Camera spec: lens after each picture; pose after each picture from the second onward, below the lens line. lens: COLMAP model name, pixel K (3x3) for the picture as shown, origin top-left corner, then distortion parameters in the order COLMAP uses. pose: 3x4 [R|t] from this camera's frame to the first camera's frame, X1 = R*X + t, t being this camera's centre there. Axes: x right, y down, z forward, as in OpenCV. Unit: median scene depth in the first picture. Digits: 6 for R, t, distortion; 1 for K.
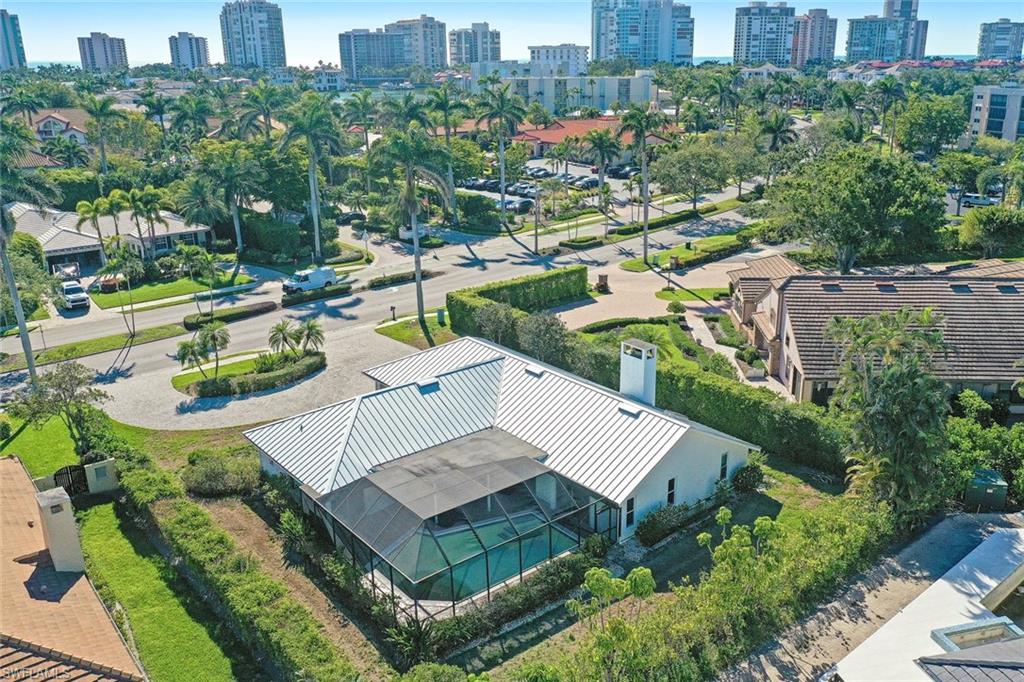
lens RADIAL K [[839.7, 0, 524.3], [0, 839.7, 341.3], [0, 0, 1]] dist [-0.023424, 0.002903]
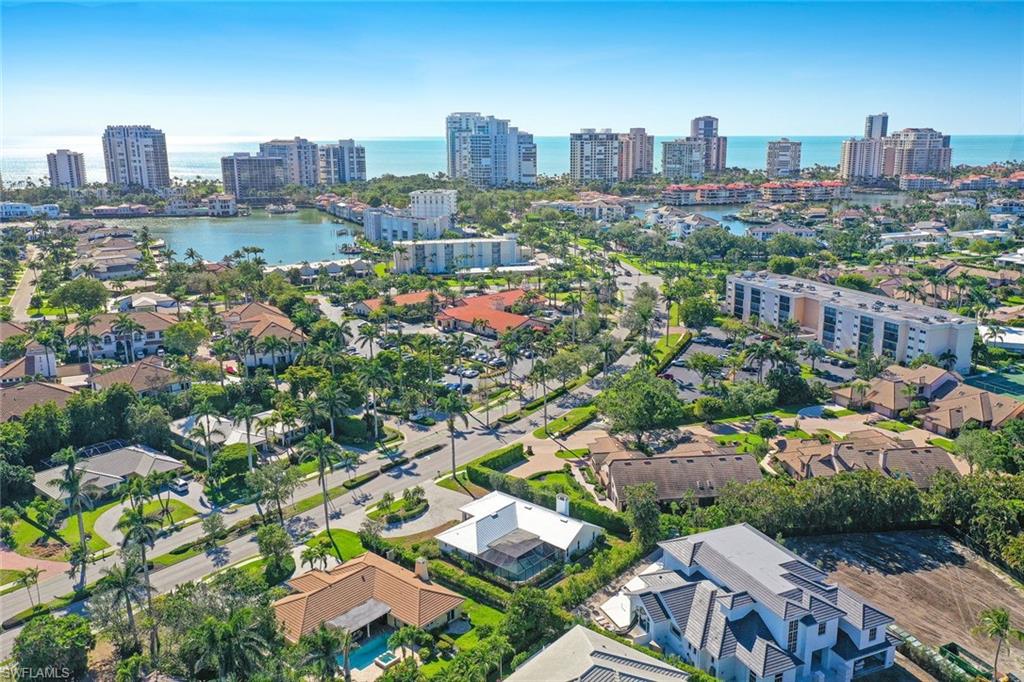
lens RADIAL K [[820.2, 0, 528.8], [0, 820.2, 341.3], [0, 0, 1]] dist [-0.000630, -0.004425]
pose [[0.982522, -0.036520, 0.182526, -0.248032], [0.051668, 0.995540, -0.078933, -0.160026], [-0.178830, 0.086984, 0.980027, -0.941383]]
